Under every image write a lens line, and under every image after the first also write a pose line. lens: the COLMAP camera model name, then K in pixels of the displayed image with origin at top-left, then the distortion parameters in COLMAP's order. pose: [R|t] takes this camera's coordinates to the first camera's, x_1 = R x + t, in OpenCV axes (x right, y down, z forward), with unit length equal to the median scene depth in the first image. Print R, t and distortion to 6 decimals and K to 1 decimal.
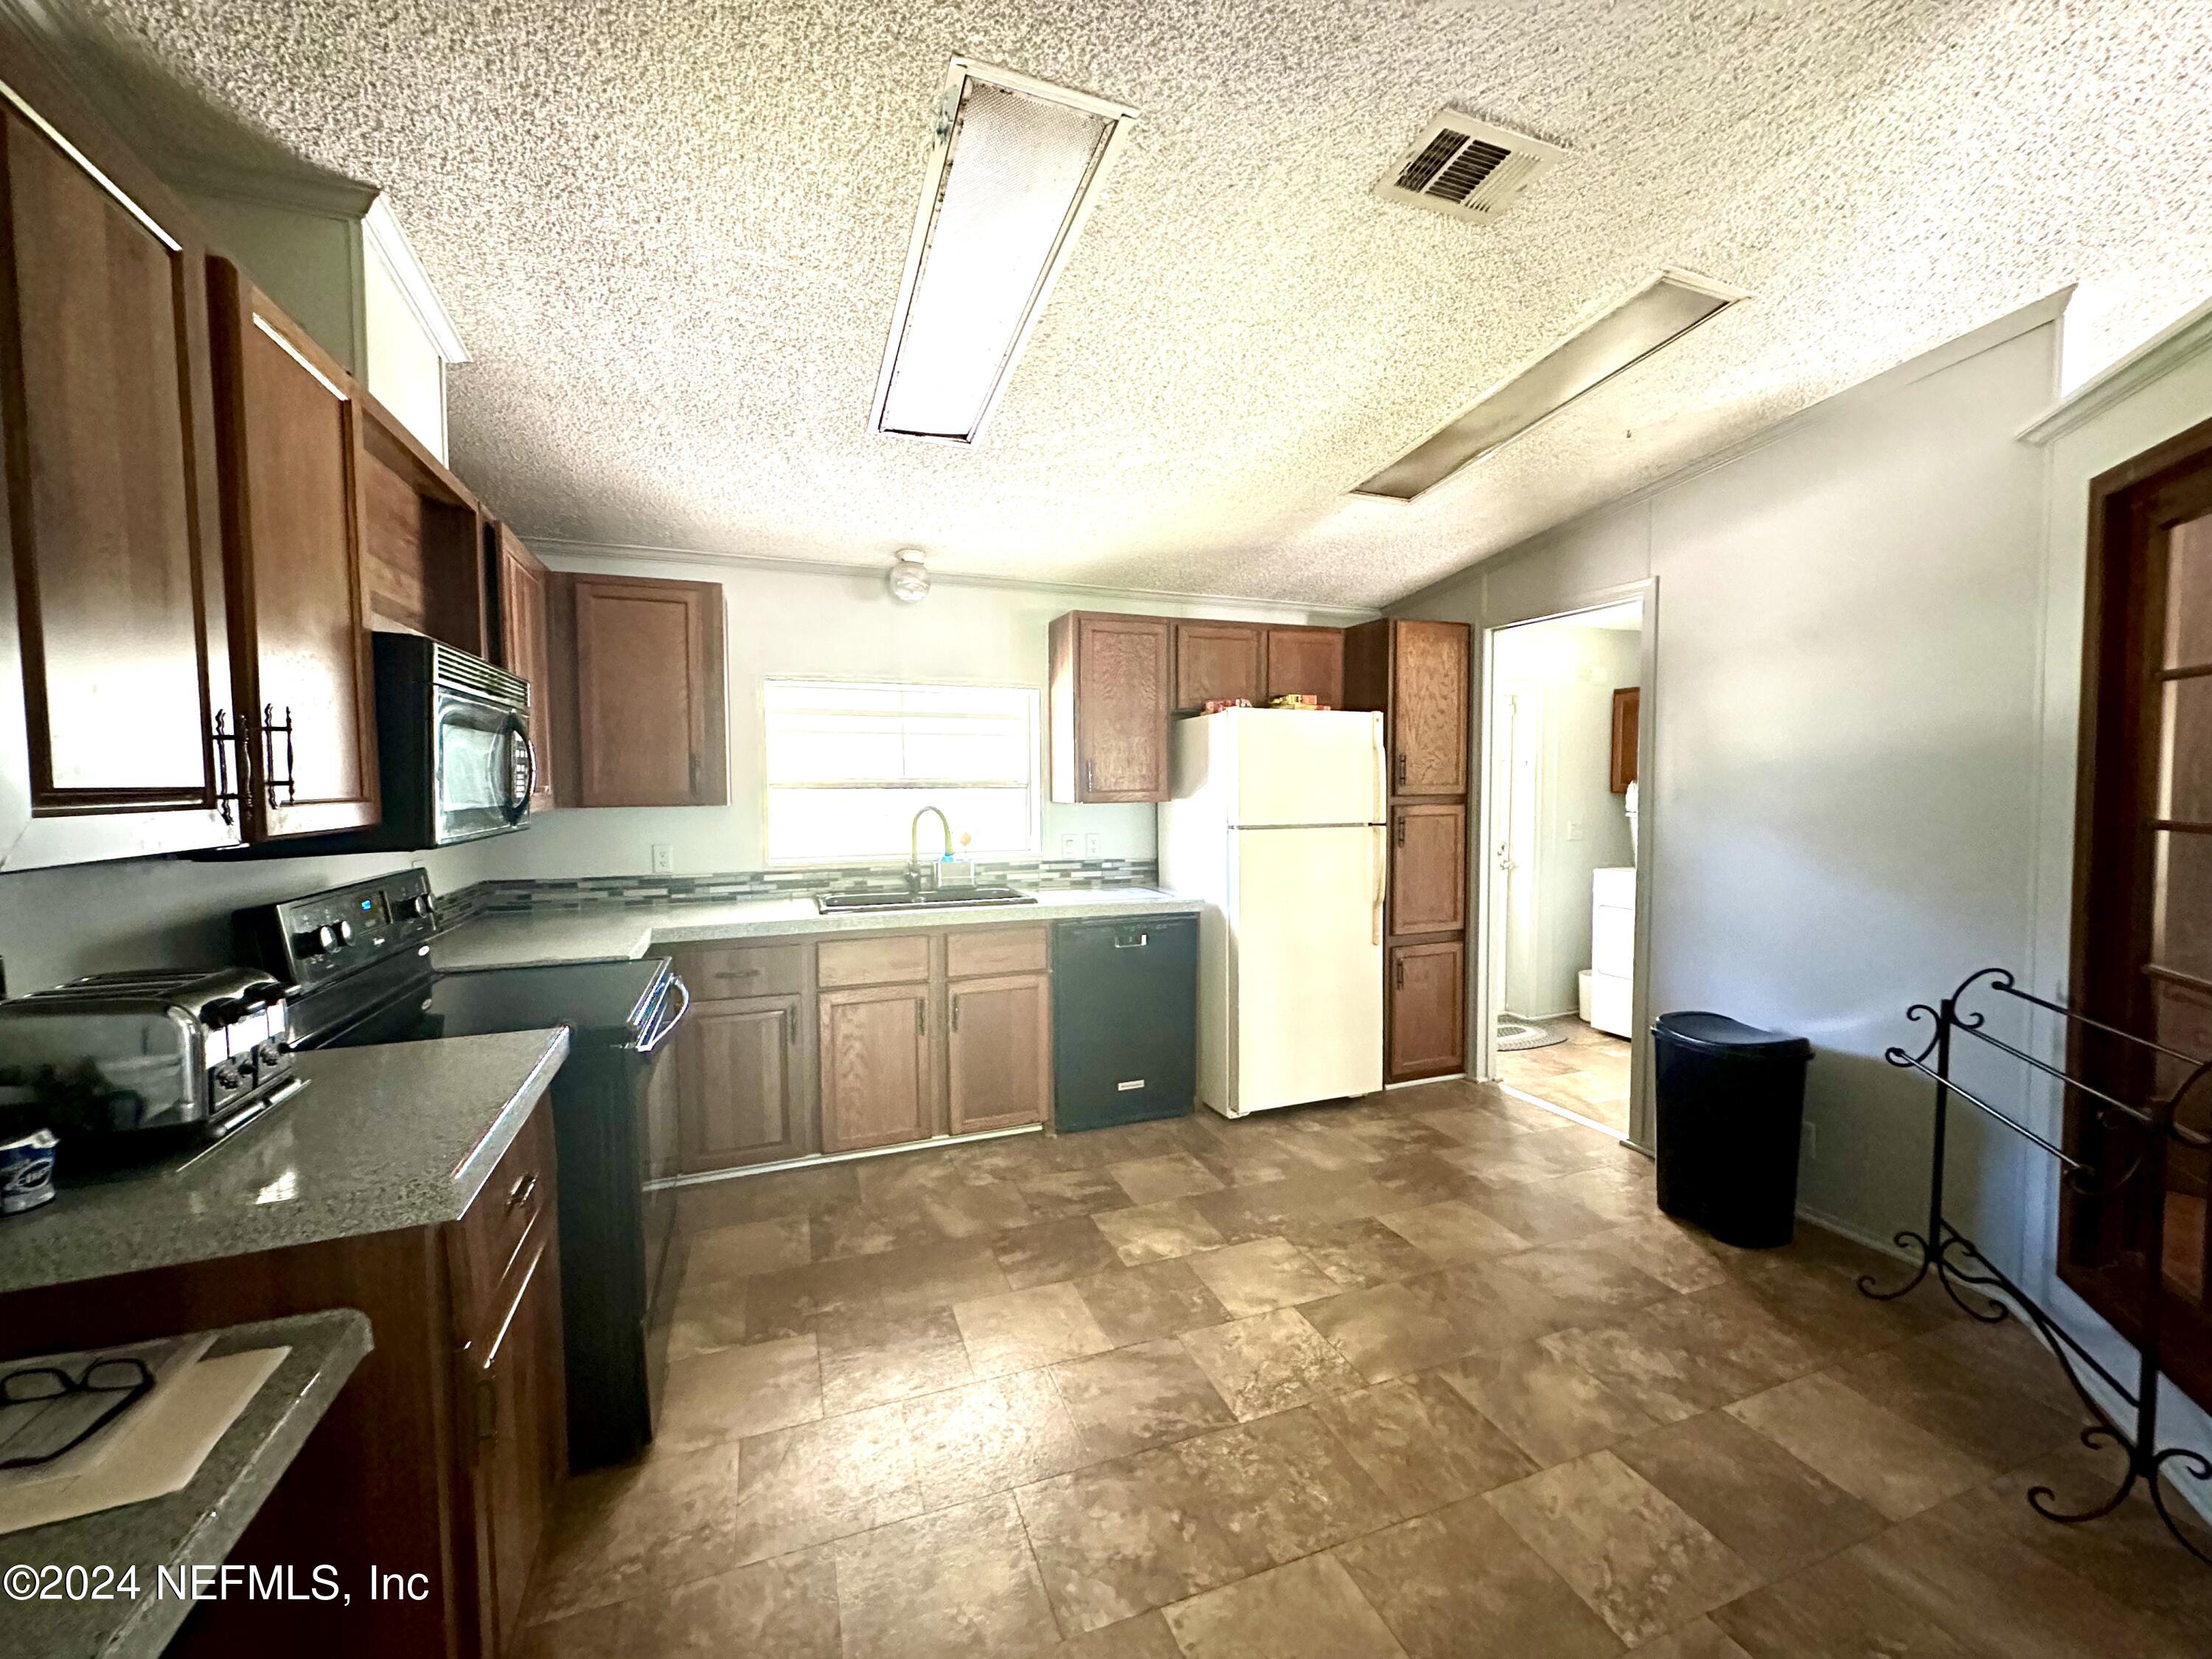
lens RADIAL K [[882.0, 0, 1111.5], [0, 882.0, 819.3], [0, 0, 1]] dist [-0.001057, 0.000847]
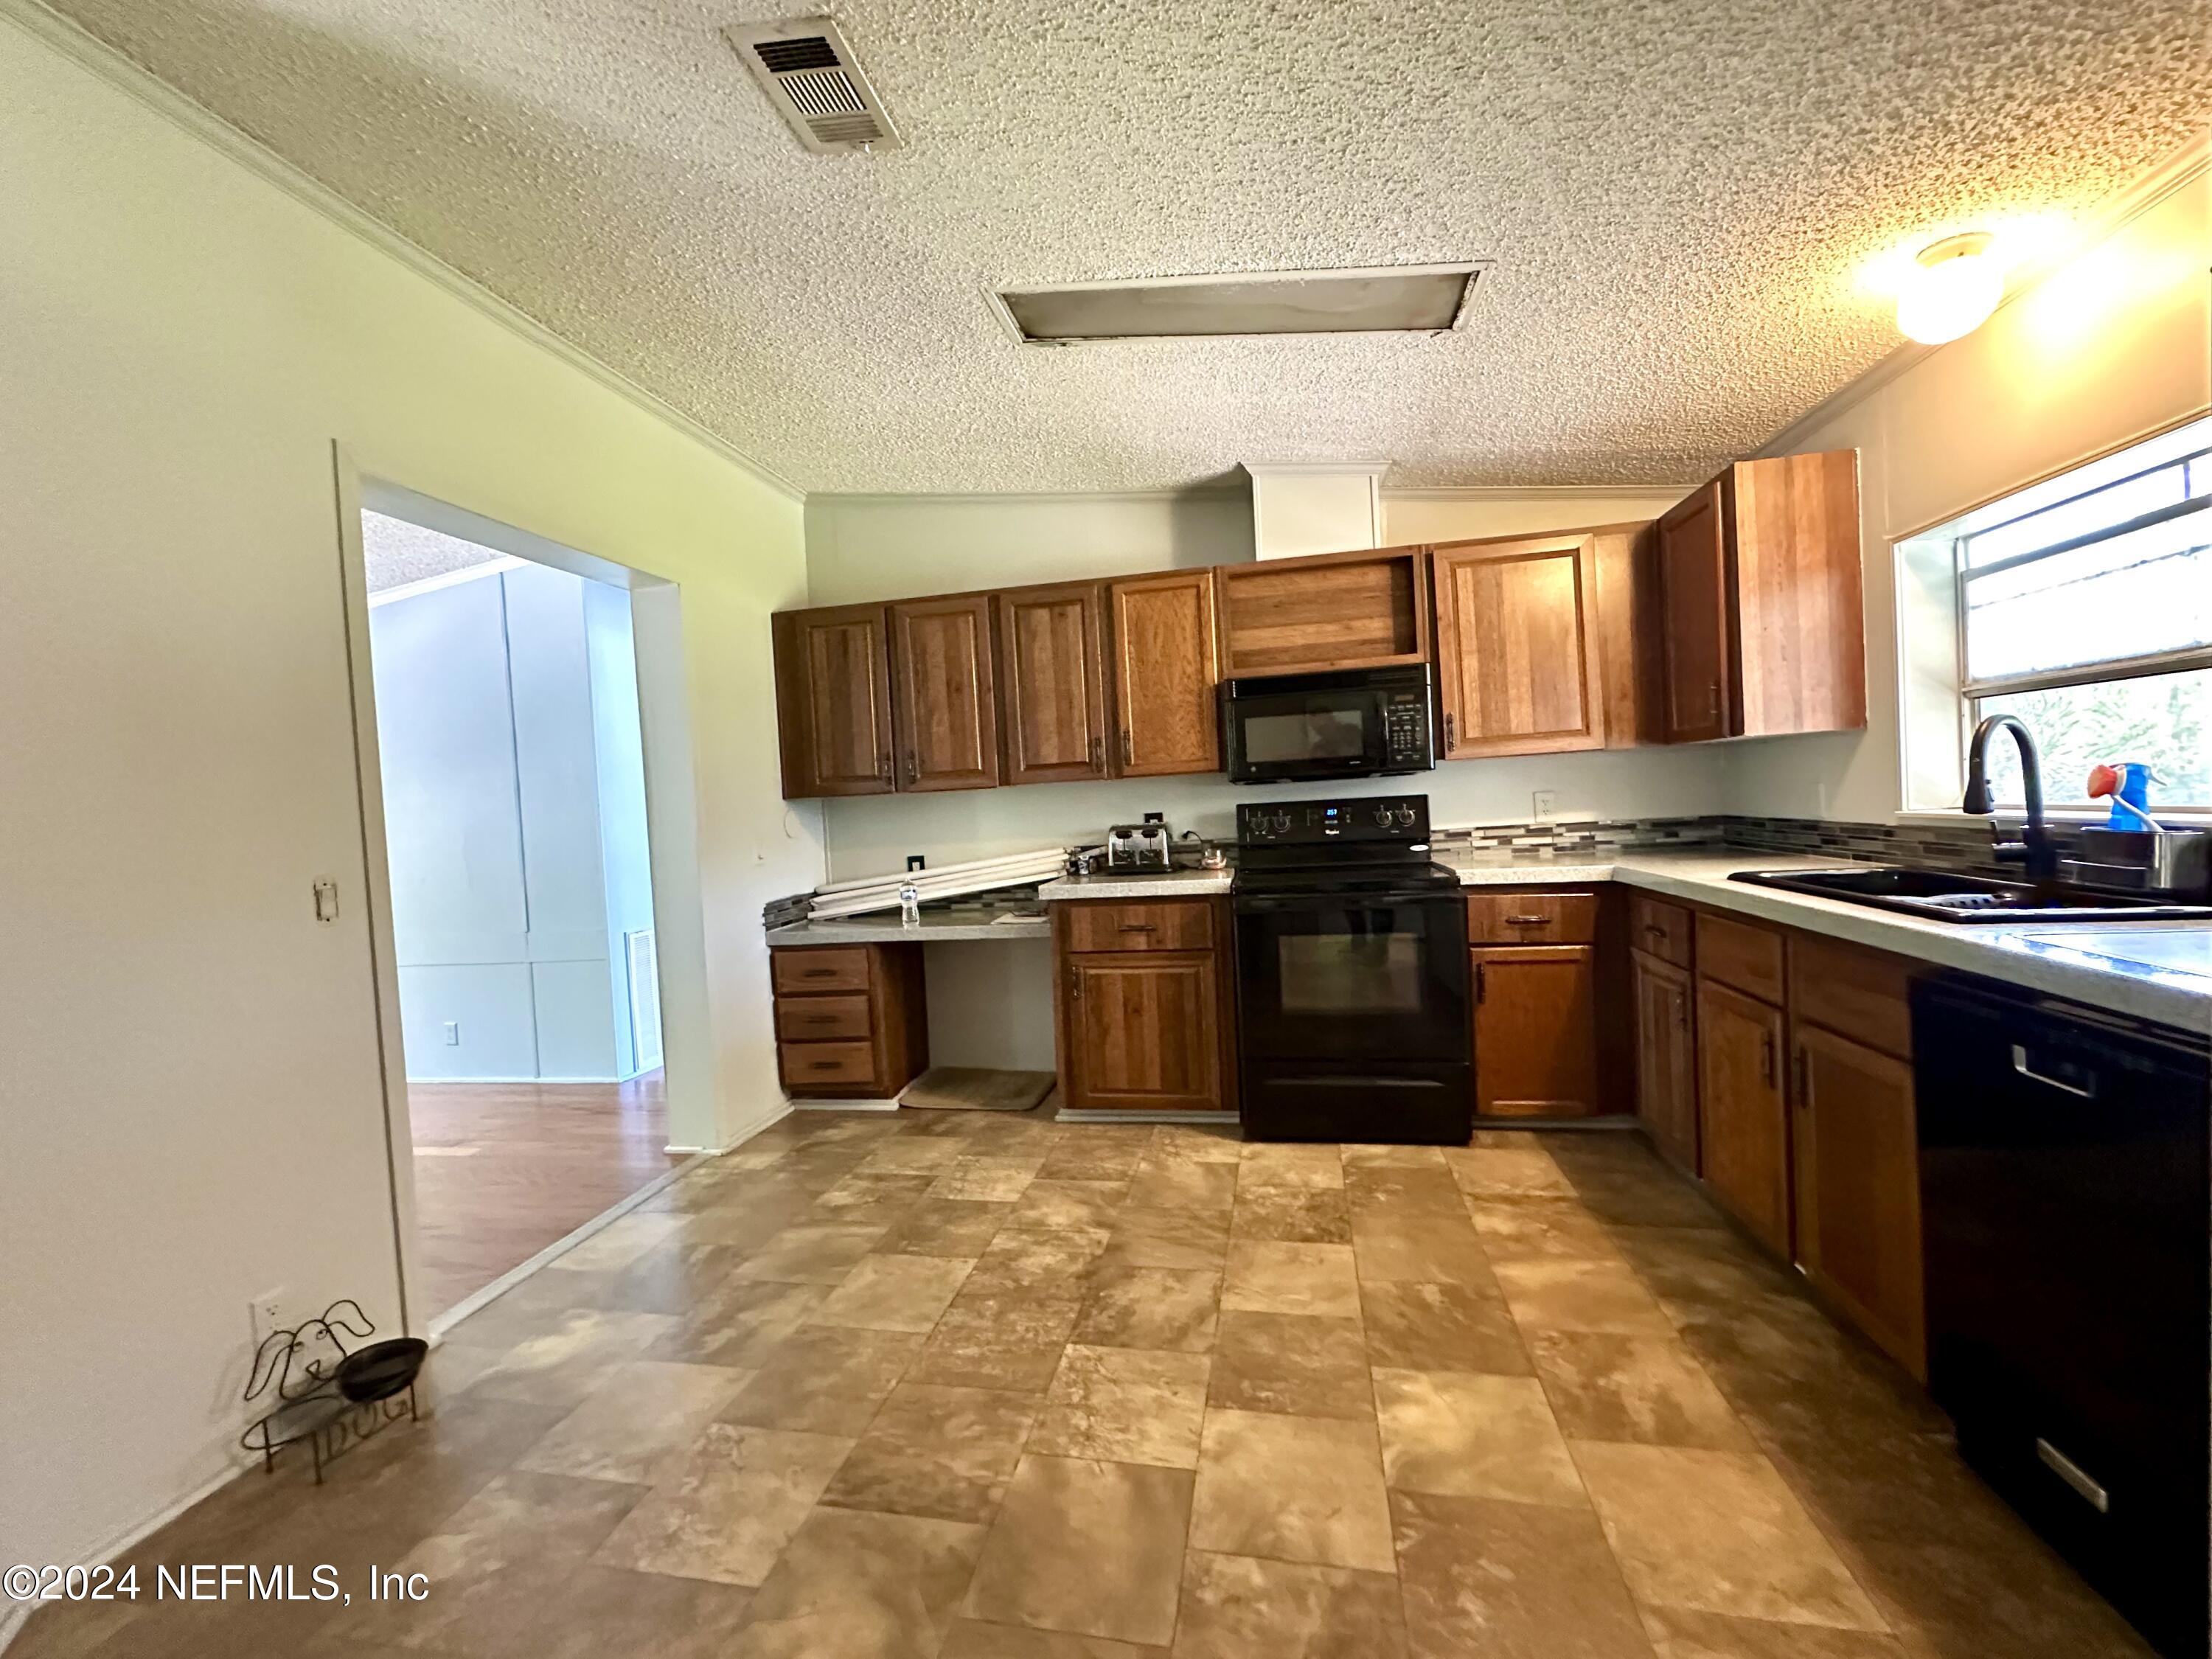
lens RADIAL K [[882.0, 0, 1107.8], [0, 882.0, 833.5], [0, 0, 1]] dist [-0.001057, 0.000847]
pose [[-0.531793, 0.066414, -0.844266, 0.812765], [0.020892, 0.997646, 0.065320, 0.011859], [0.846617, 0.017098, -0.531929, 1.337961]]
